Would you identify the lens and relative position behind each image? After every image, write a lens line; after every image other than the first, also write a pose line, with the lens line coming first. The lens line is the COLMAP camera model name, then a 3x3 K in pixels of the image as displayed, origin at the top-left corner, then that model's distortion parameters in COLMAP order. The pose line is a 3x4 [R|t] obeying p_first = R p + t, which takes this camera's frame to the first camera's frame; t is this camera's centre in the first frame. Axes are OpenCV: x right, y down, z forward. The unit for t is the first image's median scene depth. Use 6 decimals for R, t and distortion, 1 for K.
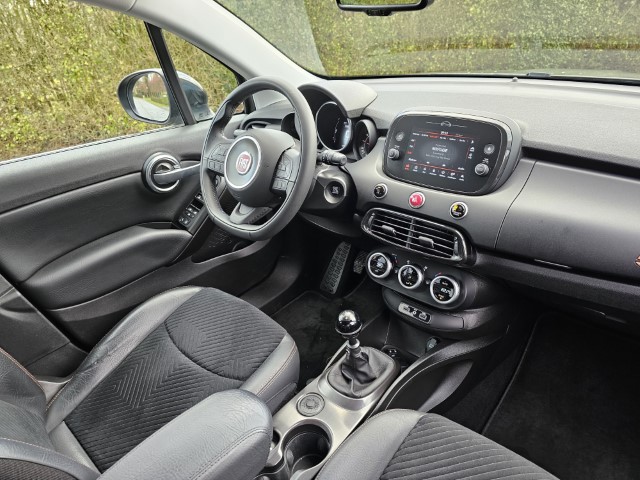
lens RADIAL K [[443.6, 0, 323.1], [0, 443.6, 238.5], [0, 0, 1]] dist [0.062276, -0.046133]
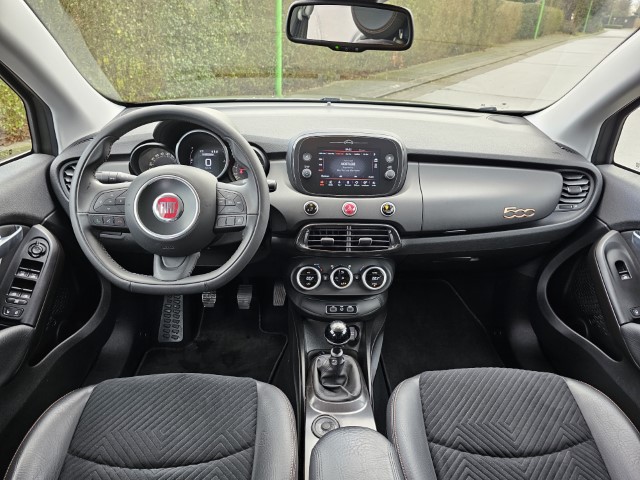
lens RADIAL K [[443.6, 0, 322.3], [0, 443.6, 241.1], [0, 0, 1]] dist [0.062276, -0.046133]
pose [[0.683271, -0.234060, 0.691633, -0.634349], [0.259620, 0.963208, 0.069484, -0.101092], [-0.682450, 0.132085, 0.718899, 0.228044]]
